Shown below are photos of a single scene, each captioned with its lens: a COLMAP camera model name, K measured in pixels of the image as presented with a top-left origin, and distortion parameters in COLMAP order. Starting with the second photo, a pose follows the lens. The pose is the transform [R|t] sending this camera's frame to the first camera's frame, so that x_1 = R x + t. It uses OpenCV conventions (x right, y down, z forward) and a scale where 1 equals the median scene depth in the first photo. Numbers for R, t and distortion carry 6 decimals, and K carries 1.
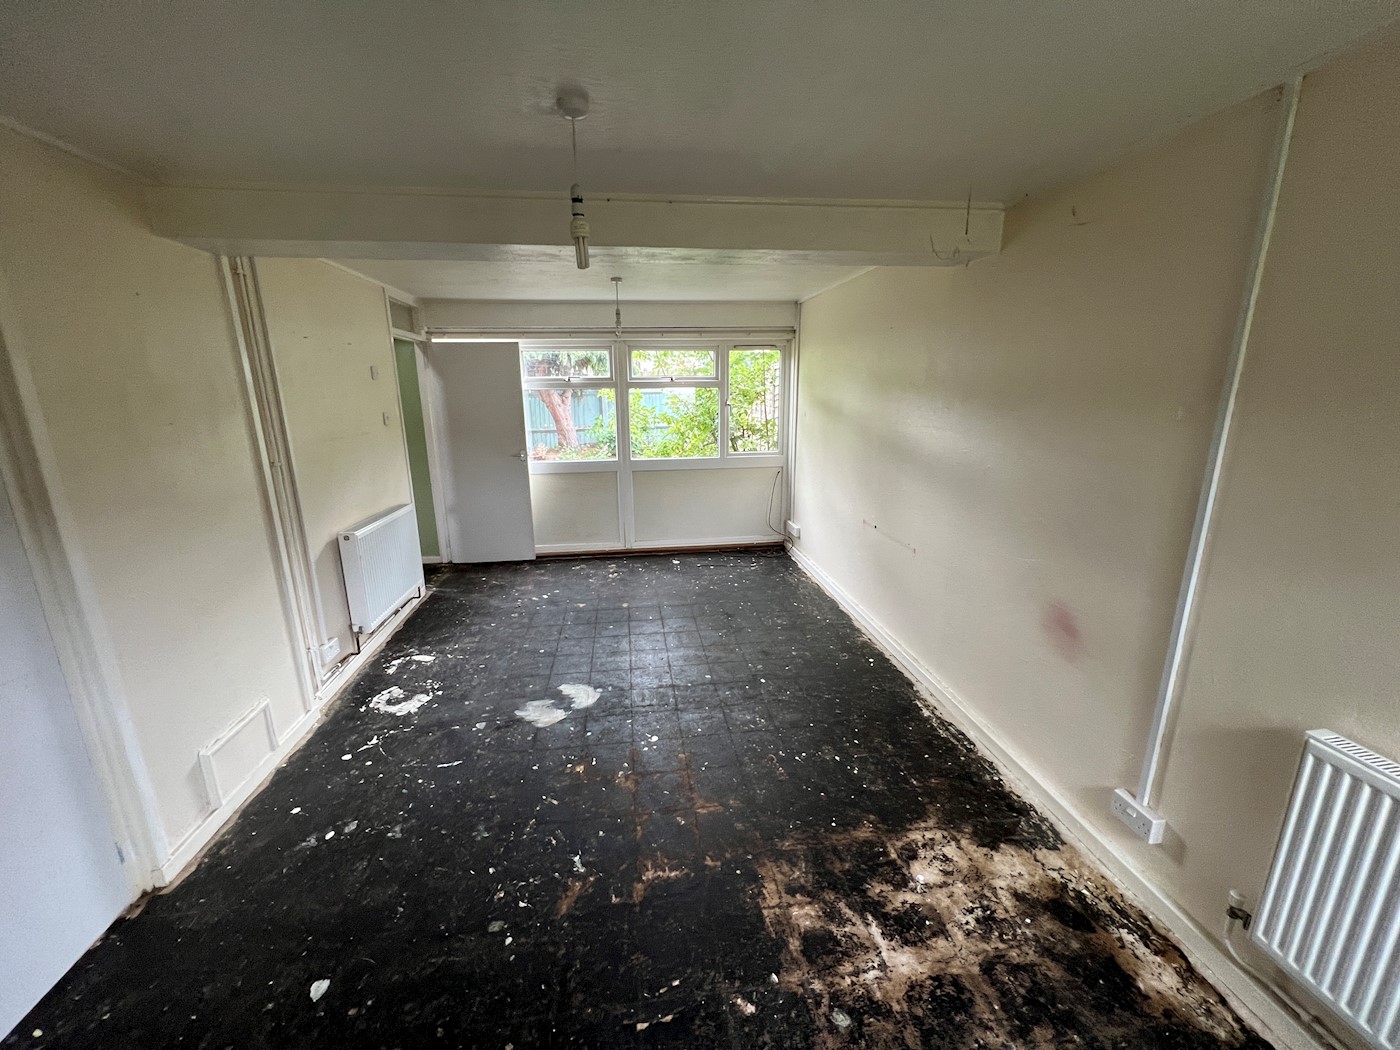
lens RADIAL K [[558.9, 0, 695.6], [0, 558.9, 523.0], [0, 0, 1]] dist [-0.001315, 0.000325]
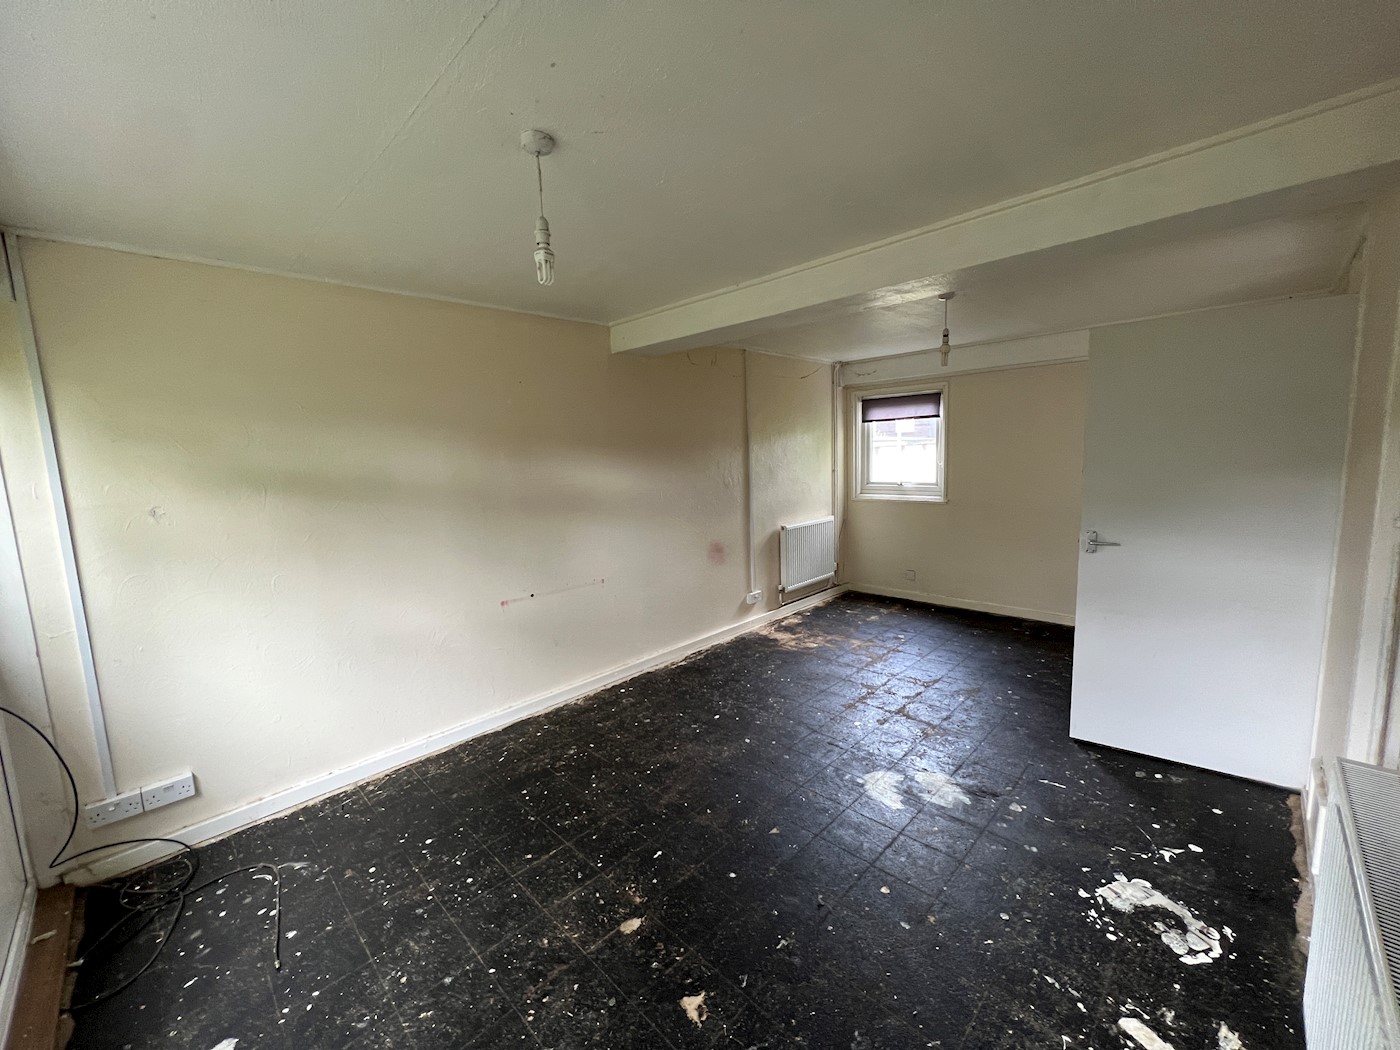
lens RADIAL K [[558.9, 0, 698.2], [0, 558.9, 522.5], [0, 0, 1]] dist [-0.001315, 0.000325]
pose [[-0.613925, -0.065807, 0.786616, -0.730730], [0.233612, 0.936731, 0.260692, -0.369630], [-0.754003, 0.343809, -0.559709, 1.700120]]
